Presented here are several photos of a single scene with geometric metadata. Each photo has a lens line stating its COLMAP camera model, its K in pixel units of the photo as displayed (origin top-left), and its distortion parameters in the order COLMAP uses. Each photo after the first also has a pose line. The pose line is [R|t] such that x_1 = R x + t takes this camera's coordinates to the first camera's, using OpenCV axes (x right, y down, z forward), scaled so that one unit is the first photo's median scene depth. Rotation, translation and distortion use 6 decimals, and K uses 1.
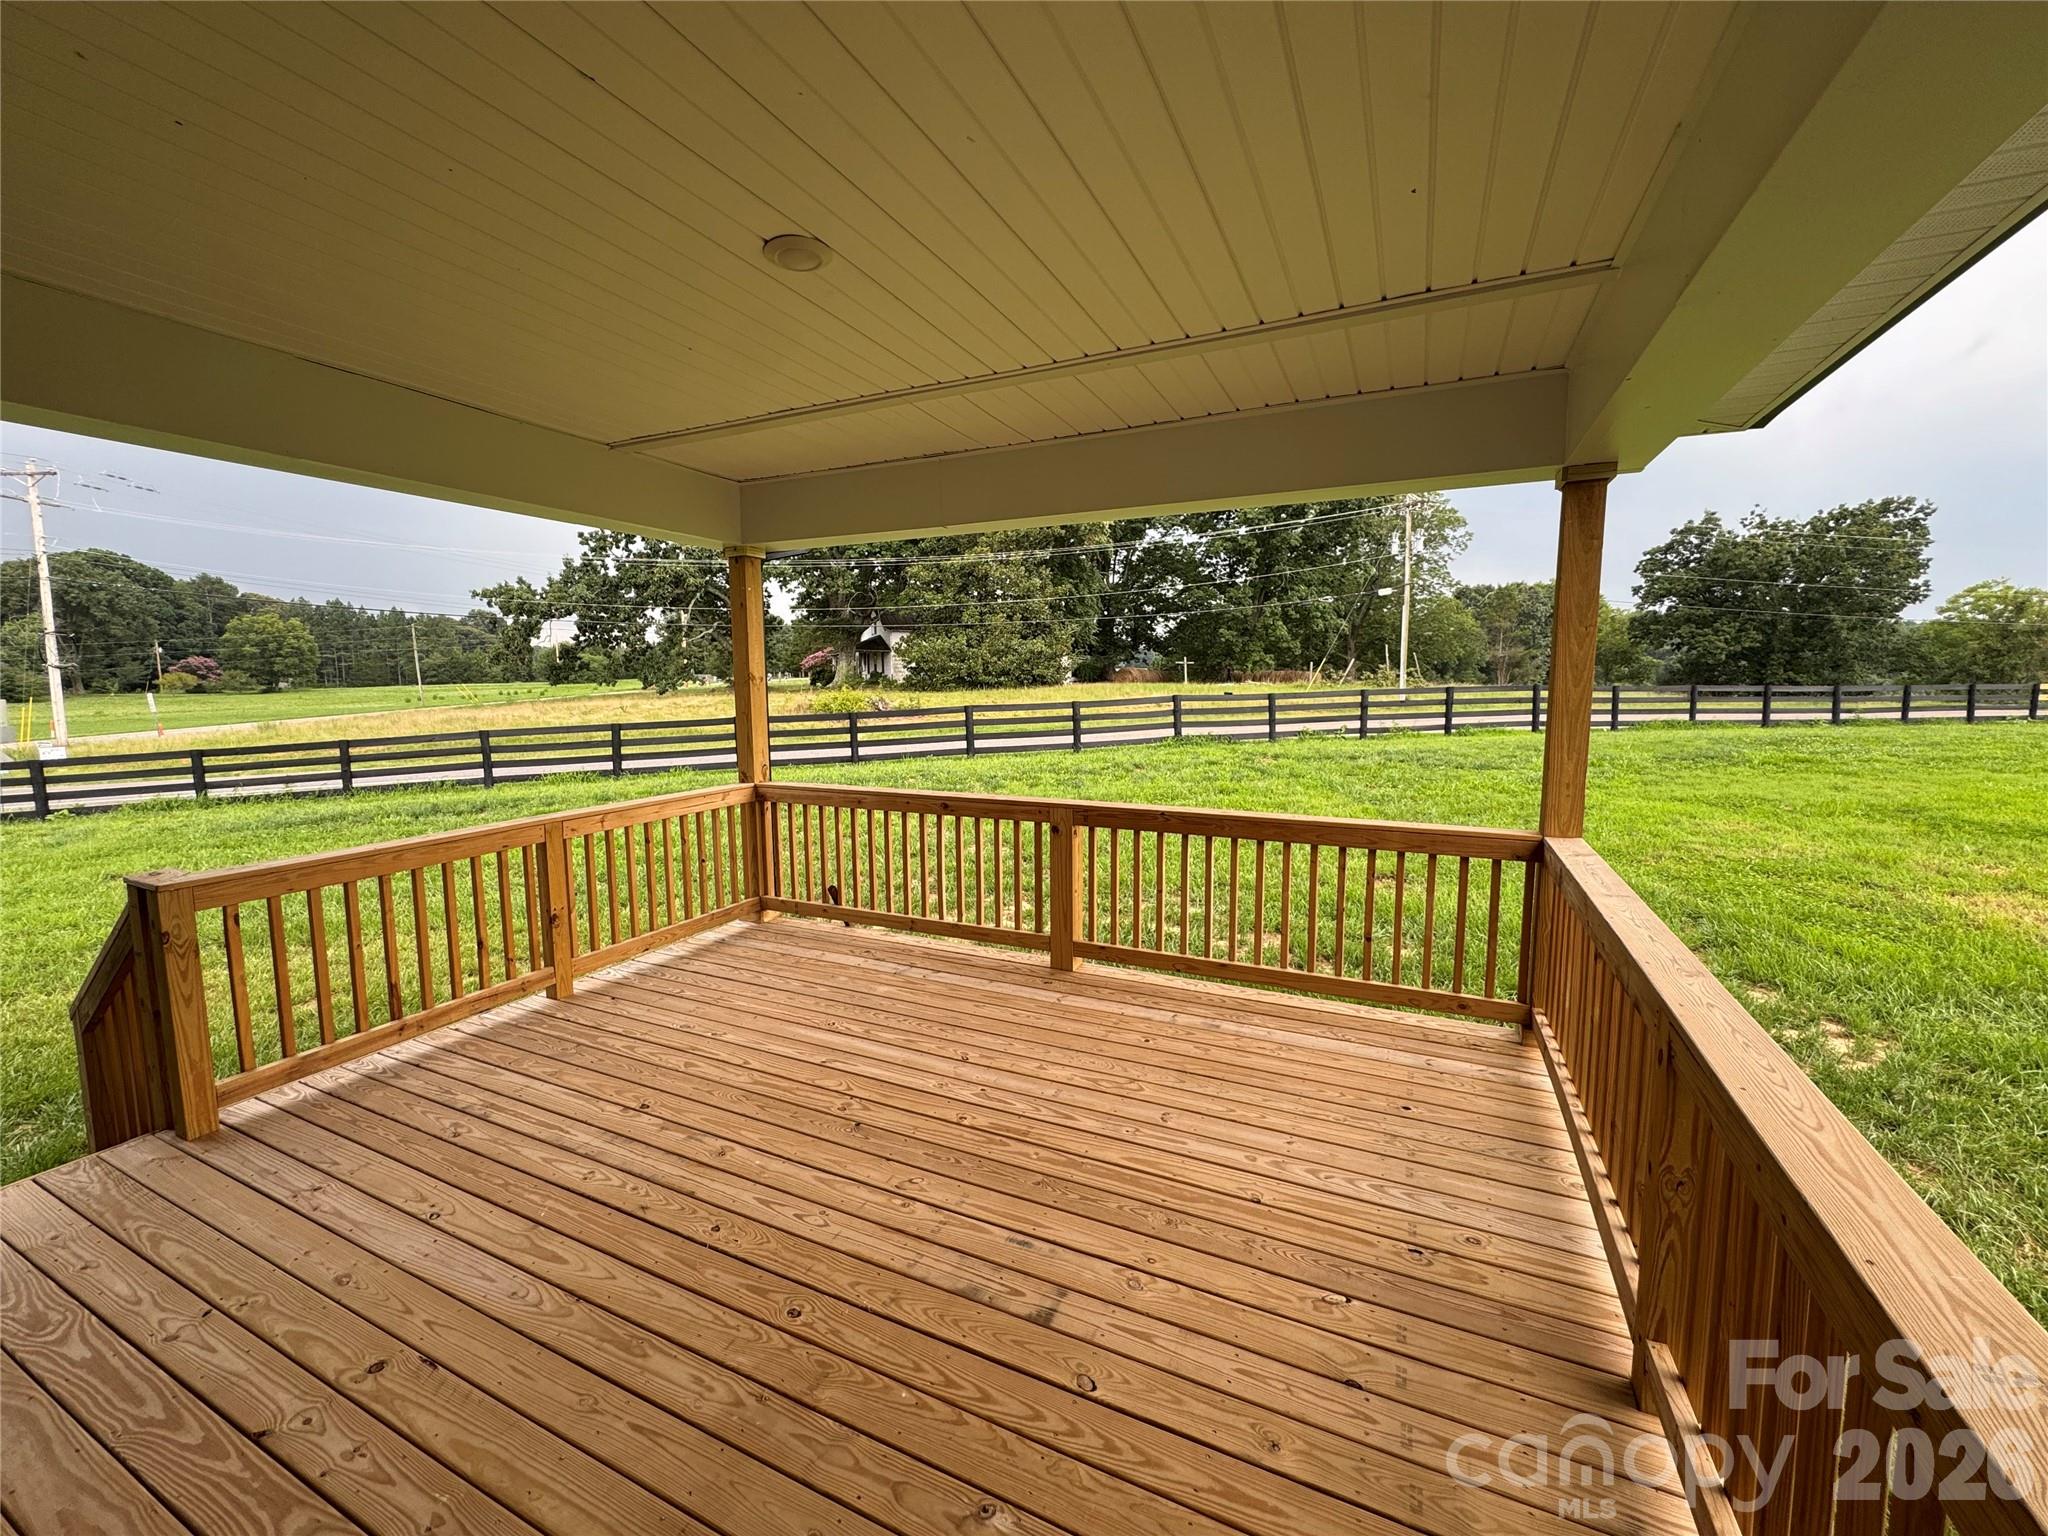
lens RADIAL K [[818.7, 0, 1024.0], [0, 818.7, 768.0], [0, 0, 1]] dist [-0.003160, -0.000220]
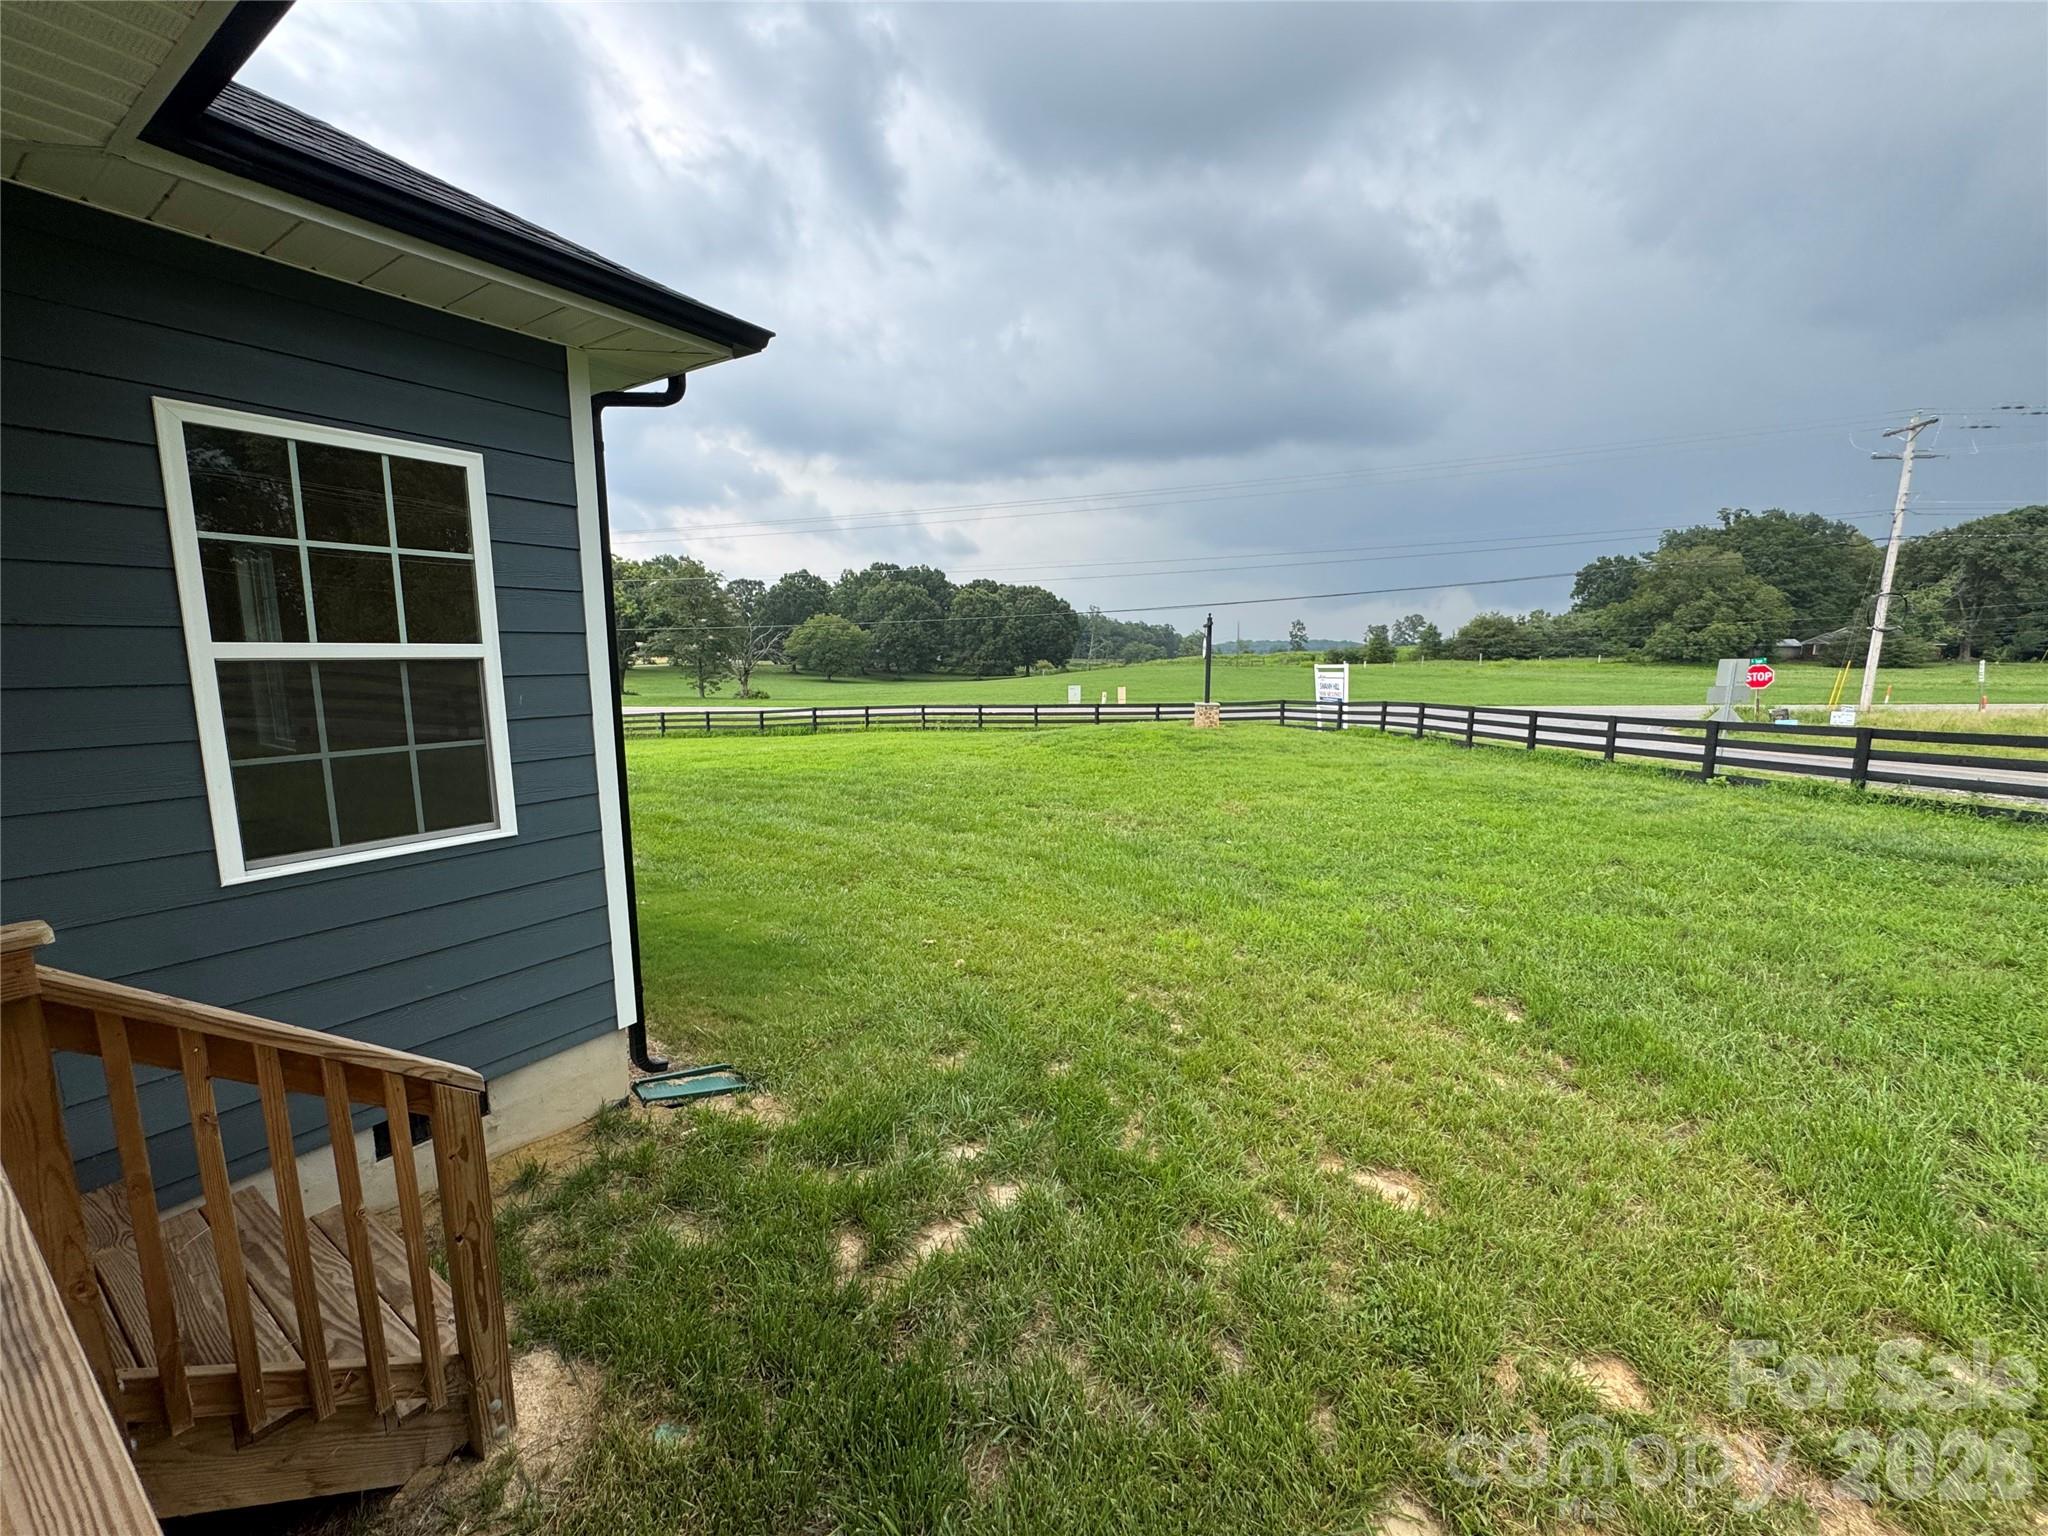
lens RADIAL K [[818.7, 0, 1024.0], [0, 818.7, 768.0], [0, 0, 1]] dist [-0.003160, -0.000220]
pose [[-0.157937, 0.151944, -0.975689, -0.079833], [-0.115779, 0.978425, 0.171112, -0.016958], [0.980638, 0.139989, -0.136937, 0.214344]]
